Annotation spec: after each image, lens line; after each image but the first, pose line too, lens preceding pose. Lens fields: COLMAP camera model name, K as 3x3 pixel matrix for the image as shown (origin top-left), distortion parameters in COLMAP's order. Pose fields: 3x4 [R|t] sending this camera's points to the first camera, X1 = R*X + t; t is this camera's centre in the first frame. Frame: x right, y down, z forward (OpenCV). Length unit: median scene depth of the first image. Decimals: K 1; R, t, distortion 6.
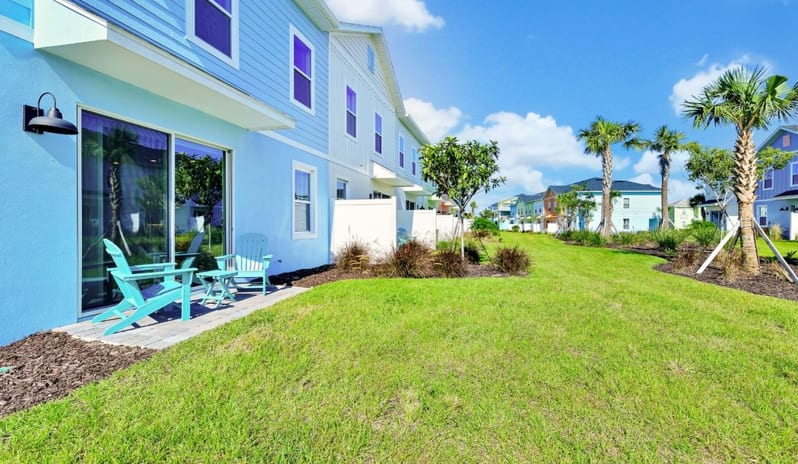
lens RADIAL K [[348.0, 0, 400.9], [0, 348.0, 228.1], [0, 0, 1]] dist [-0.000169, -0.000127]
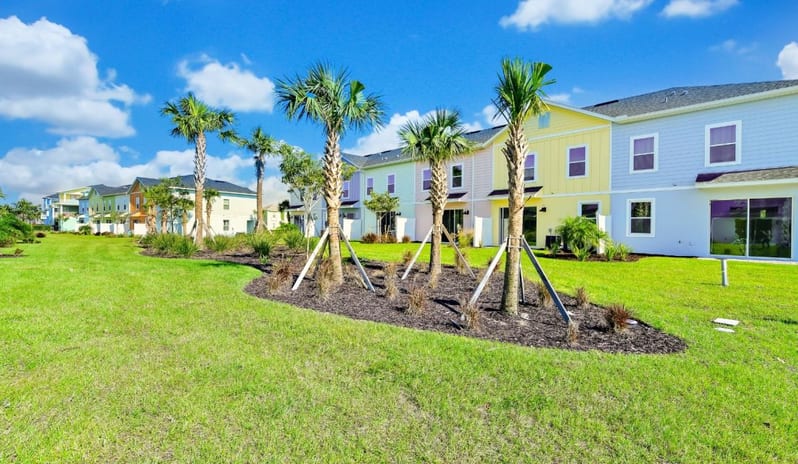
lens RADIAL K [[348.0, 0, 400.9], [0, 348.0, 228.1], [0, 0, 1]] dist [-0.000169, -0.000127]
pose [[0.511435, 0.002711, 0.859317, 0.113424], [-0.002431, 0.999996, -0.001708, -0.007661], [-0.859318, -0.001216, 0.511440, 0.148949]]
